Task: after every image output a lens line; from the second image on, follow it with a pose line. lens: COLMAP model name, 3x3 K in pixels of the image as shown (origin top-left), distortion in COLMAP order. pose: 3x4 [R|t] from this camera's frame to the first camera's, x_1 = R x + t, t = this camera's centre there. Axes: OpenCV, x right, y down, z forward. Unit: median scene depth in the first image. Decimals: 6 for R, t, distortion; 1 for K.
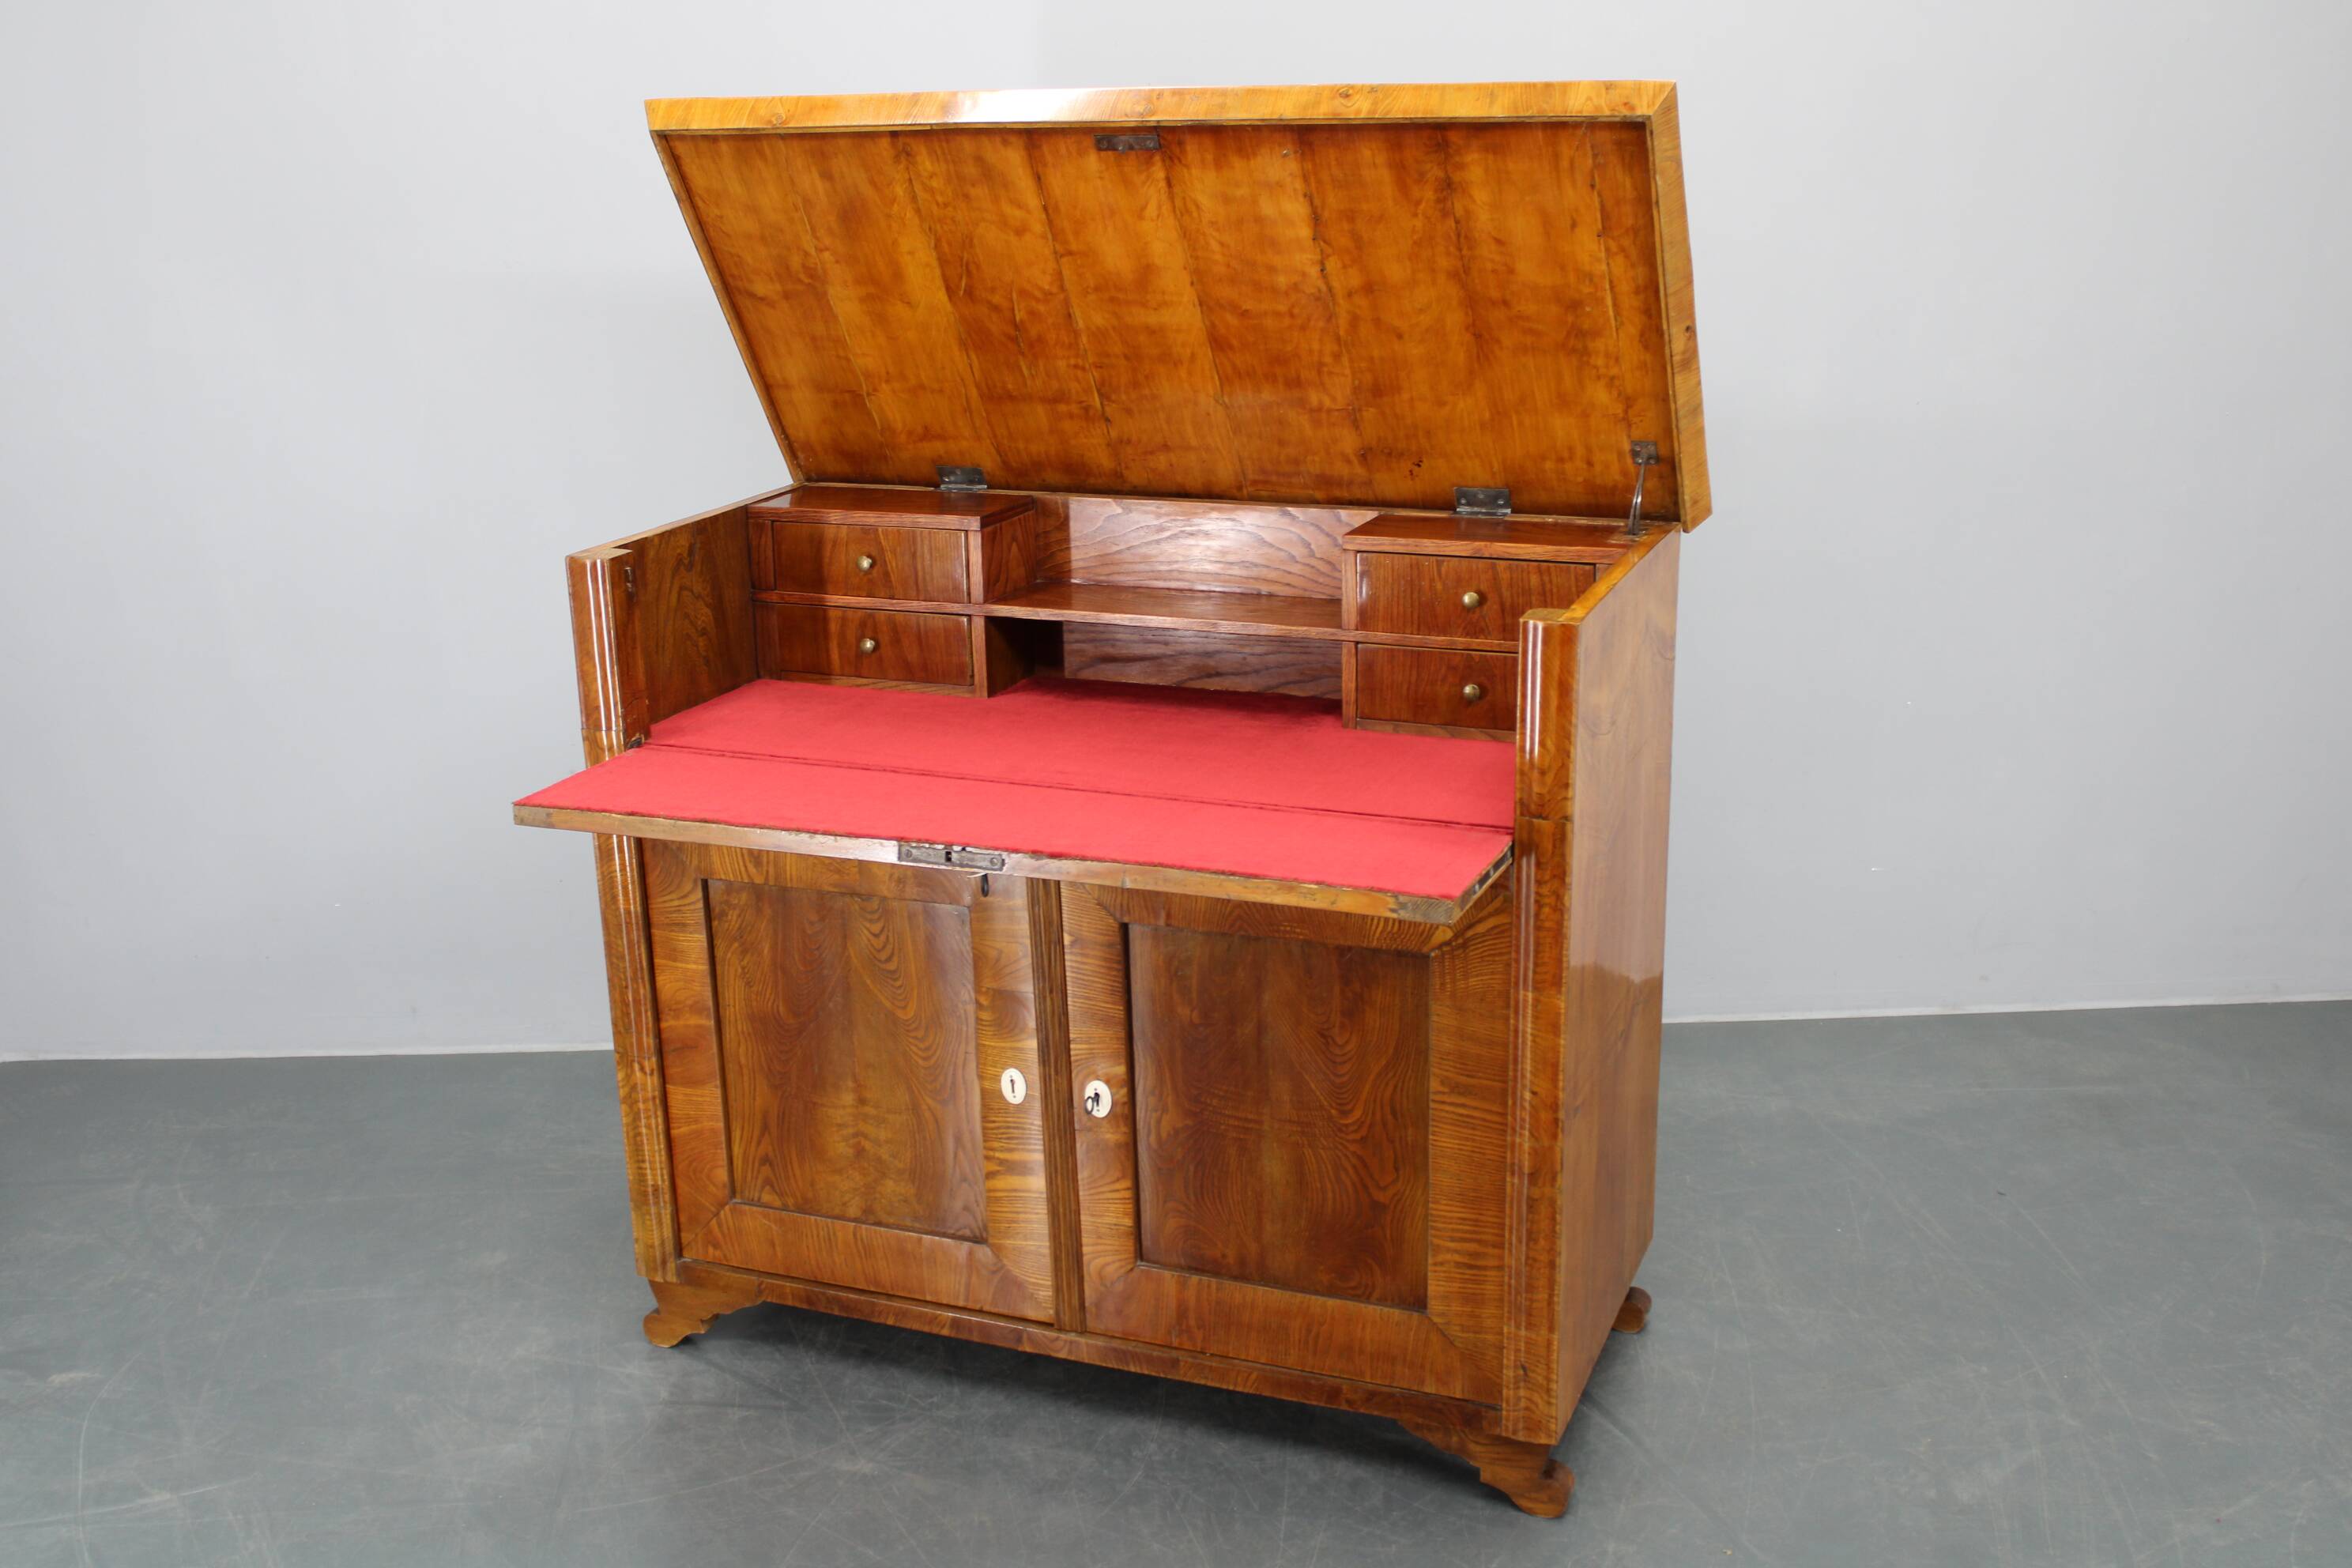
lens RADIAL K [[2723.5, 0, 1239.8], [0, 2723.5, 725.3], [0, 0, 1]] dist [-0.083554, 0.000000]
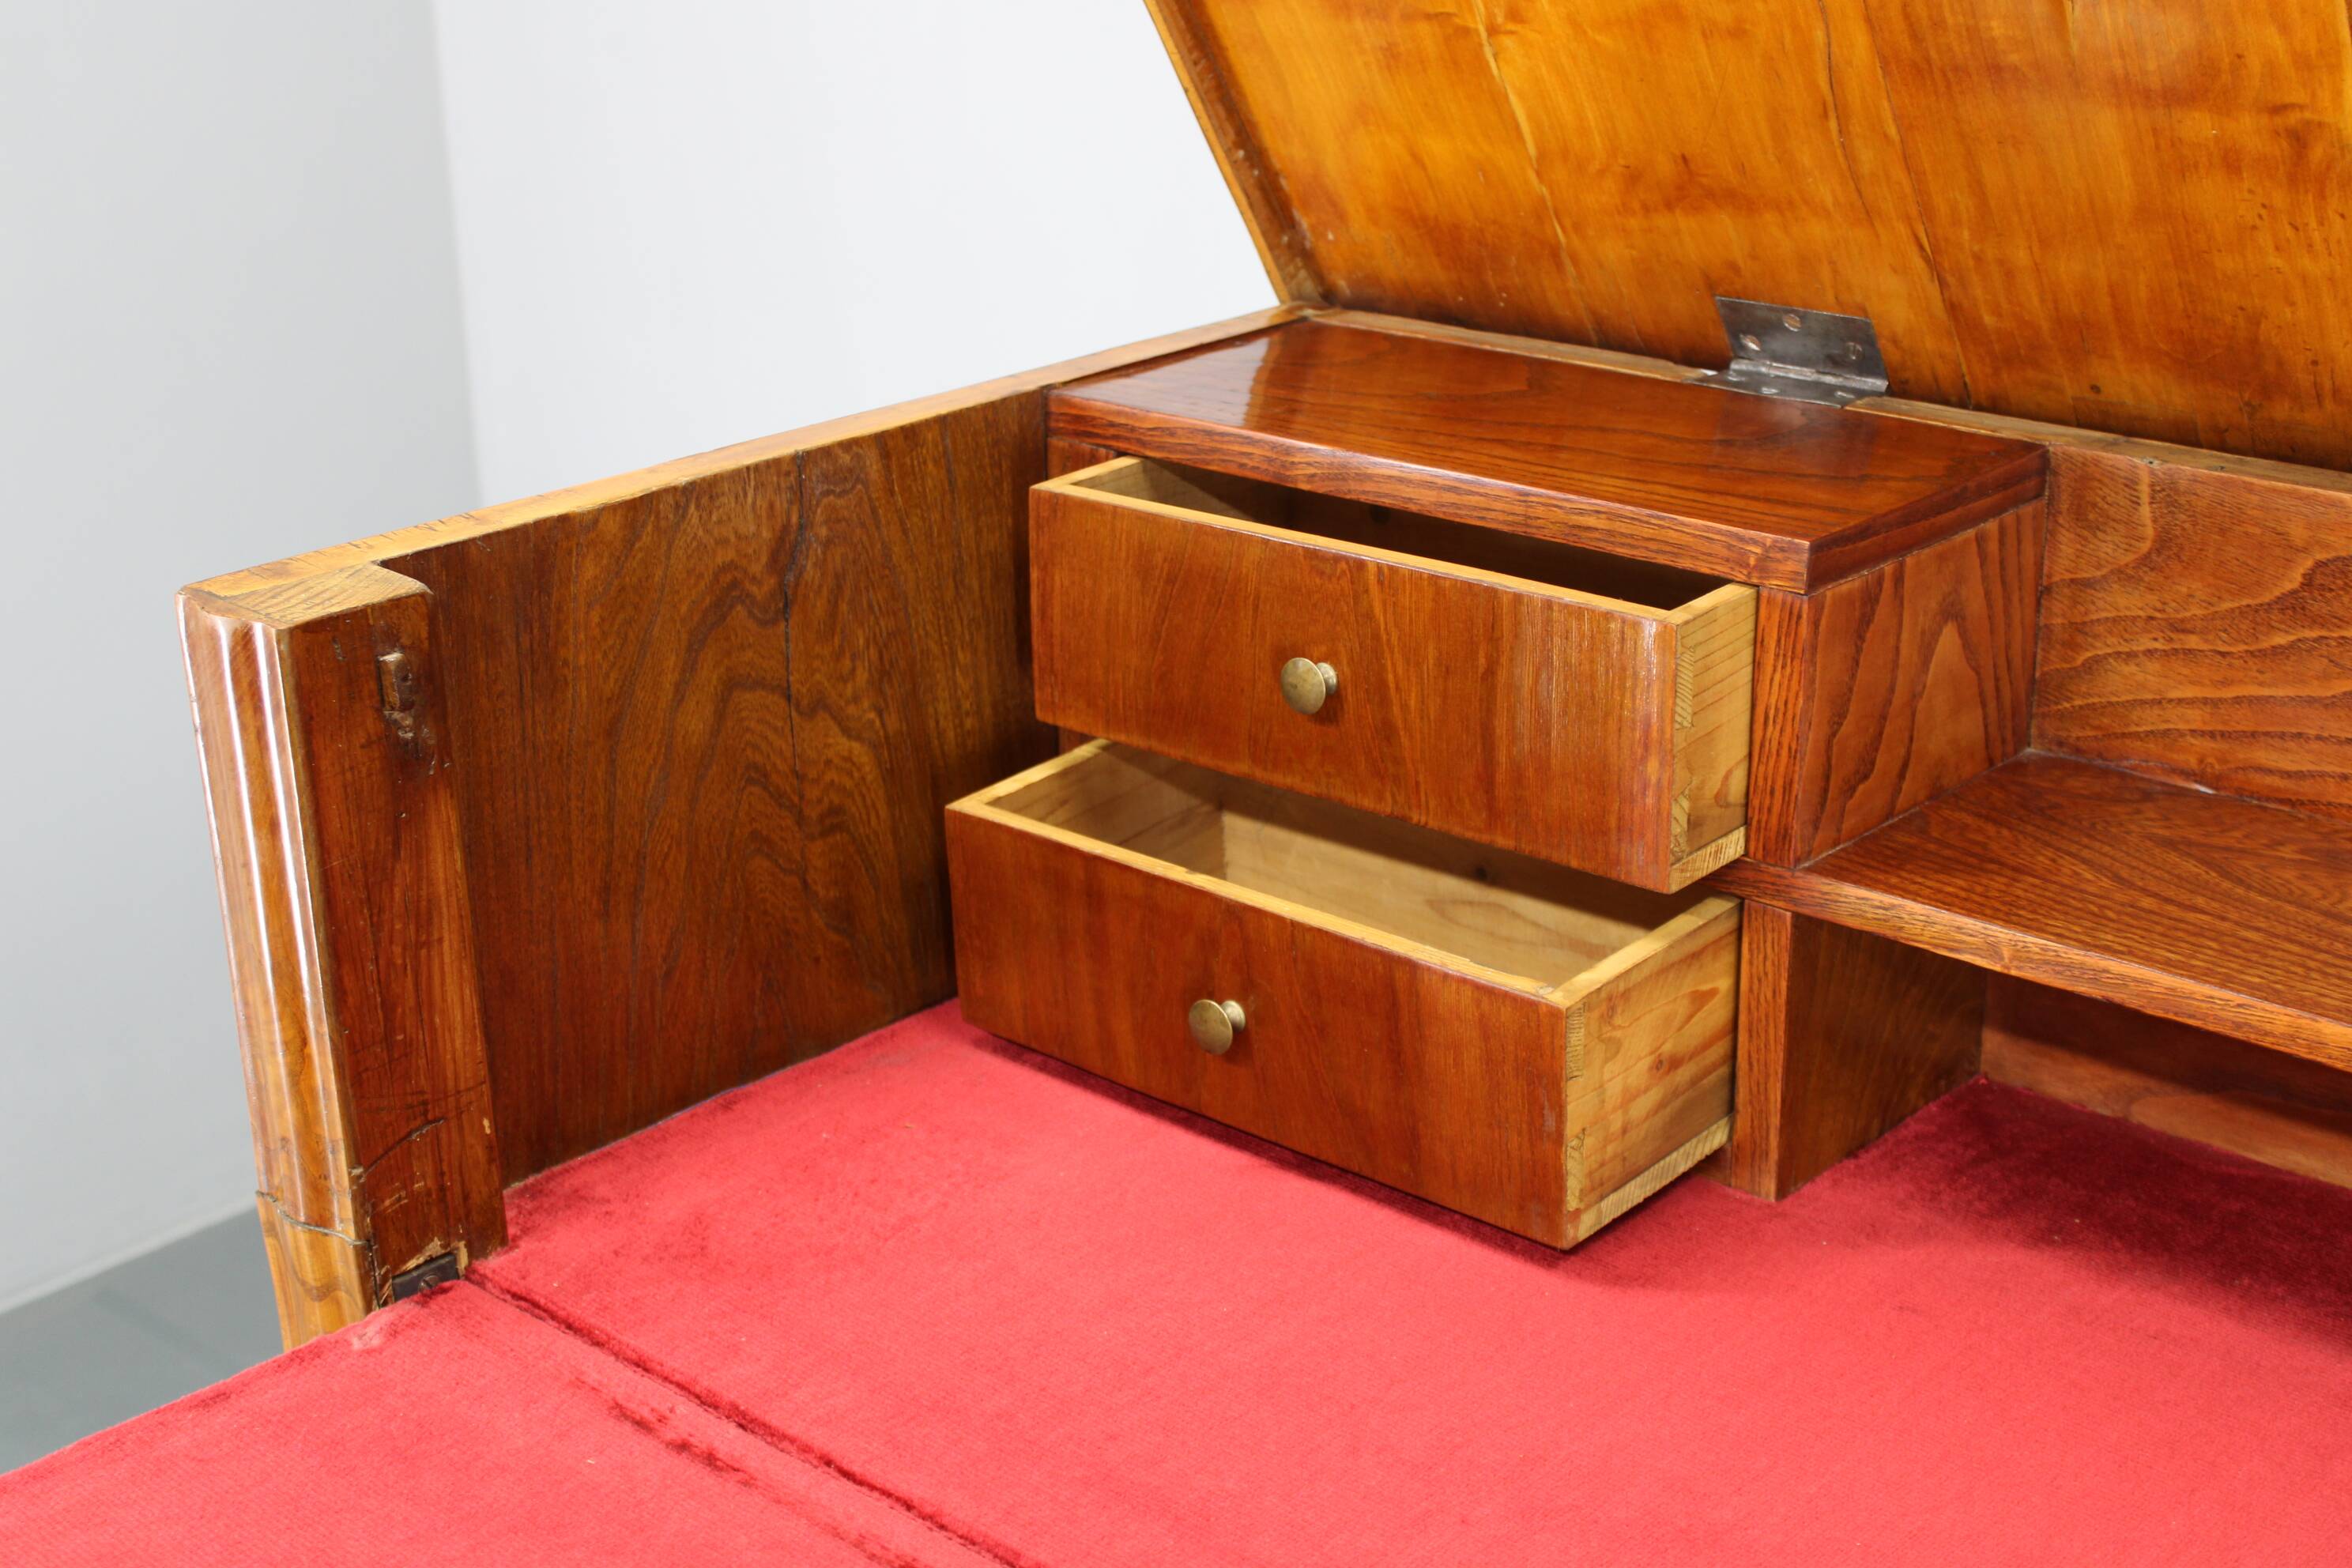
lens RADIAL K [[3255.8, 0, 1169.2], [0, 3255.8, 767.1], [0, 0, 1]] dist [-0.038569, 0.000000]
pose [[0.932358, 0.126674, -0.338619, -0.048607], [-0.092442, 0.989003, 0.115445, -0.090482], [0.349519, -0.076333, 0.933815, 0.736051]]
